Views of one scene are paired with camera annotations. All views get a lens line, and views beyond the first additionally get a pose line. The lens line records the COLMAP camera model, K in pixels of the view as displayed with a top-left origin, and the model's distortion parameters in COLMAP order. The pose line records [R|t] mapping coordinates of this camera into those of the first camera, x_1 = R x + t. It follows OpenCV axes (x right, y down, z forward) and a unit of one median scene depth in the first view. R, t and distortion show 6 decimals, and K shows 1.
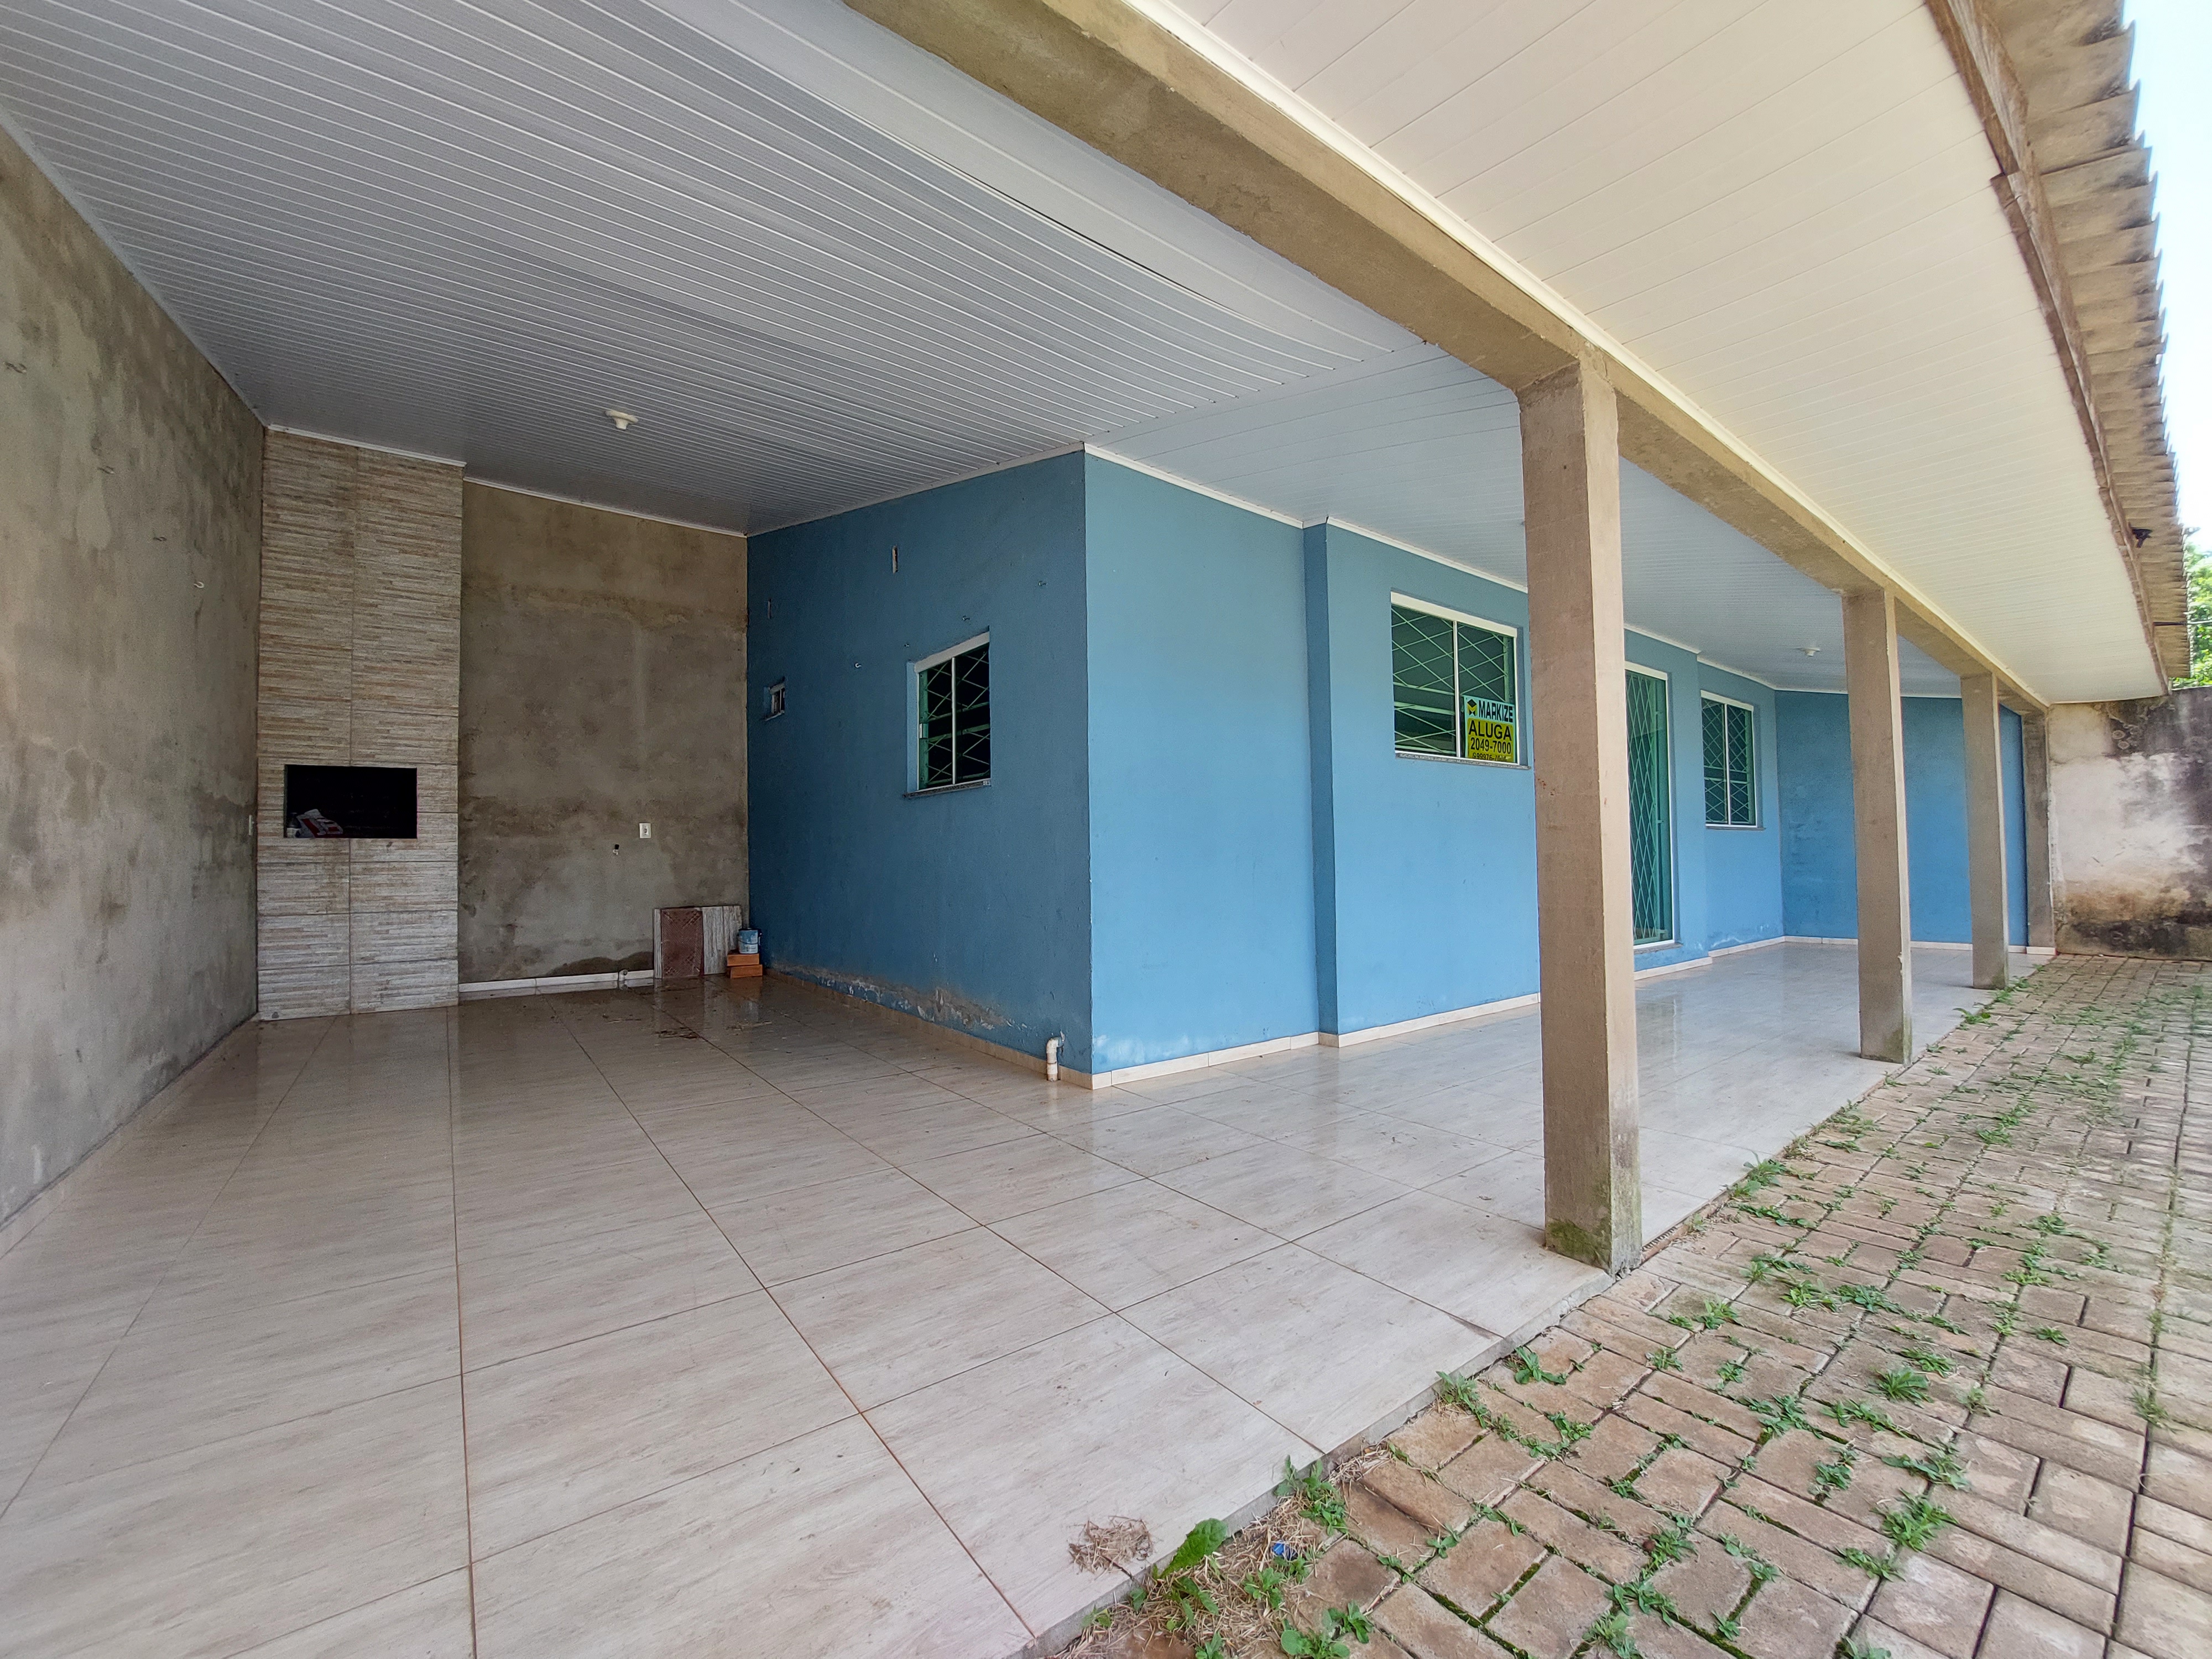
lens RADIAL K [[884.3, 0, 1111.2], [0, 884.3, 835.6], [0, 0, 1]] dist [-0.015729, -0.000469]
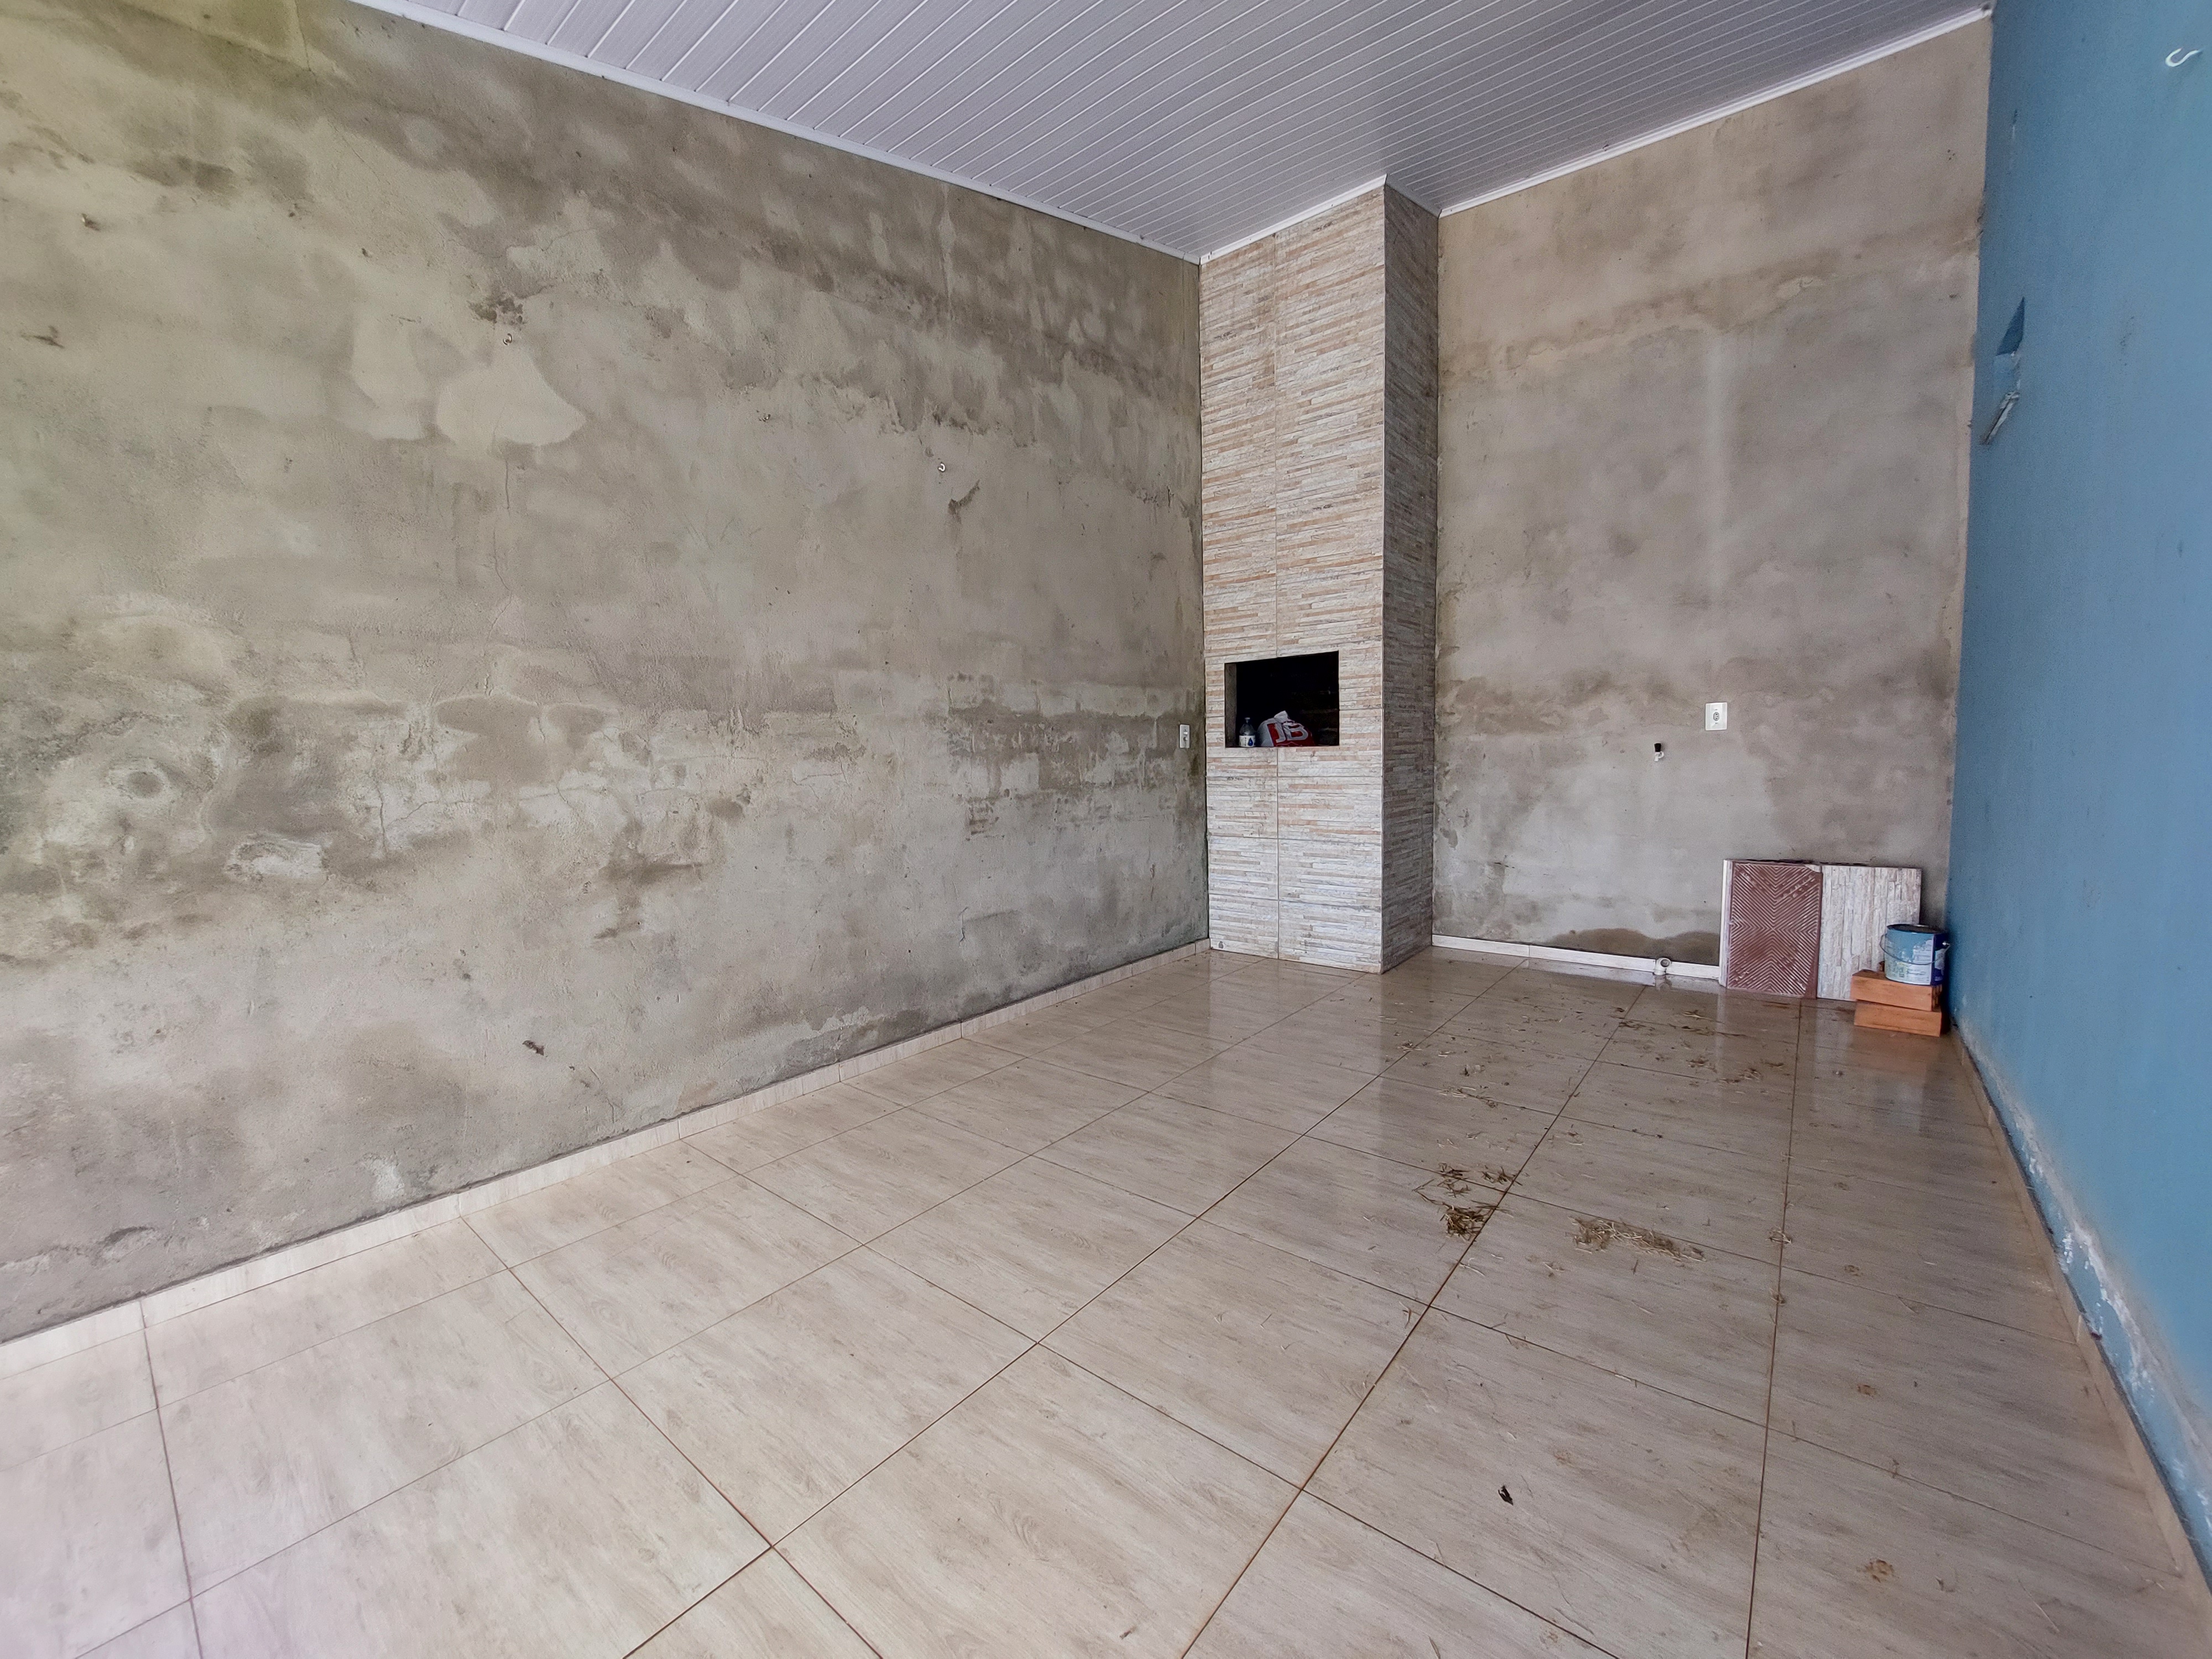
lens RADIAL K [[884.3, 0, 1112.0], [0, 884.3, 838.6], [0, 0, 1]] dist [-0.015729, -0.000469]
pose [[0.232236, 0.100934, -0.967408, -0.082189], [0.047912, 0.992207, 0.115023, -0.011780], [0.971479, -0.073062, 0.225591, 0.532133]]
